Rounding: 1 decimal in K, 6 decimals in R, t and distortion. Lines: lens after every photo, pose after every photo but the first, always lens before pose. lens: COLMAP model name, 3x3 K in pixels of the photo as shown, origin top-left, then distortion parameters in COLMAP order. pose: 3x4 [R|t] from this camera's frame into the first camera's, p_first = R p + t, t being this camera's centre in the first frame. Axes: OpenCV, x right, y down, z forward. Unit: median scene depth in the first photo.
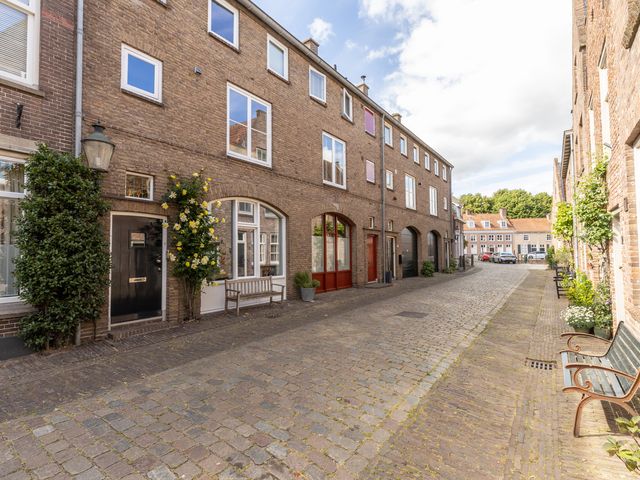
lens RADIAL K [[319.4, 0, 318.2], [0, 319.4, 241.7], [0, 0, 1]] dist [-0.000589, 0.000338]
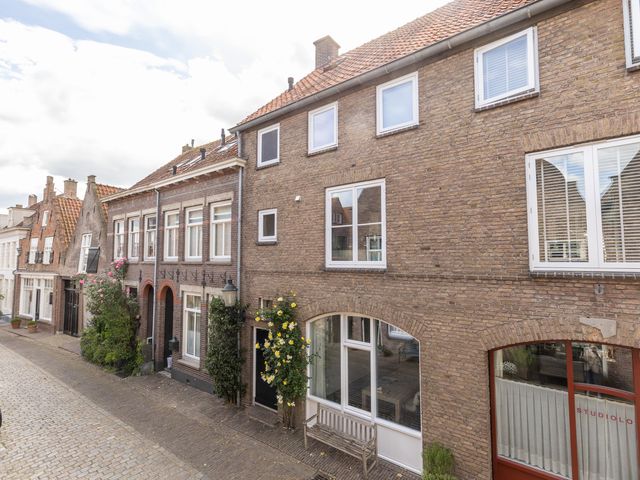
lens RADIAL K [[320.9, 0, 320.0], [0, 320.9, 240.0], [0, 0, 1]] dist [-0.000397, -0.000116]
pose [[-0.025719, -0.053389, -0.998243, 0.603339], [0.040777, 0.997686, -0.054410, -0.275238], [0.998837, -0.042105, -0.023482, 0.917023]]
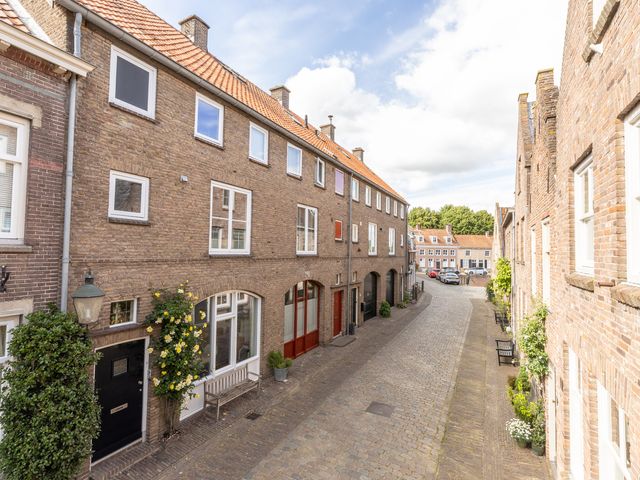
lens RADIAL K [[320.9, 0, 320.0], [0, 320.9, 240.0], [0, 0, 1]] dist [-0.000397, -0.000116]
pose [[0.988333, 0.031967, 0.148916, -0.083496], [-0.032524, 0.999470, 0.001307, -0.300582], [-0.148796, -0.006135, 0.988849, -0.047041]]
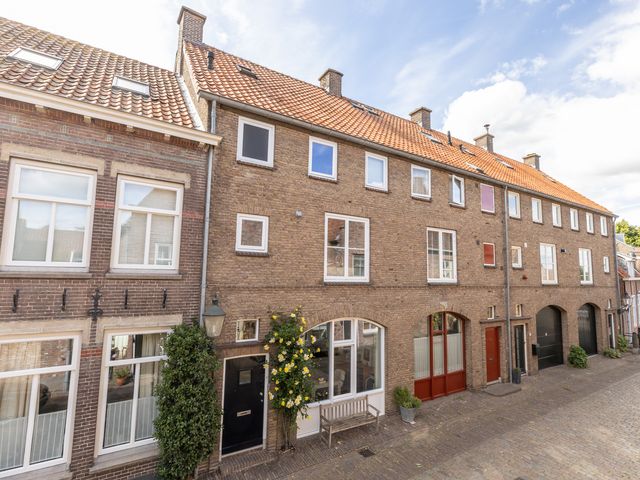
lens RADIAL K [[319.4, 0, 318.2], [0, 319.4, 241.7], [0, 0, 1]] dist [-0.000589, 0.000338]
pose [[0.927215, -0.009879, -0.374399, 0.088886], [-0.014277, 0.997993, -0.061691, -0.309277], [0.374257, 0.062547, 0.925213, -0.005492]]
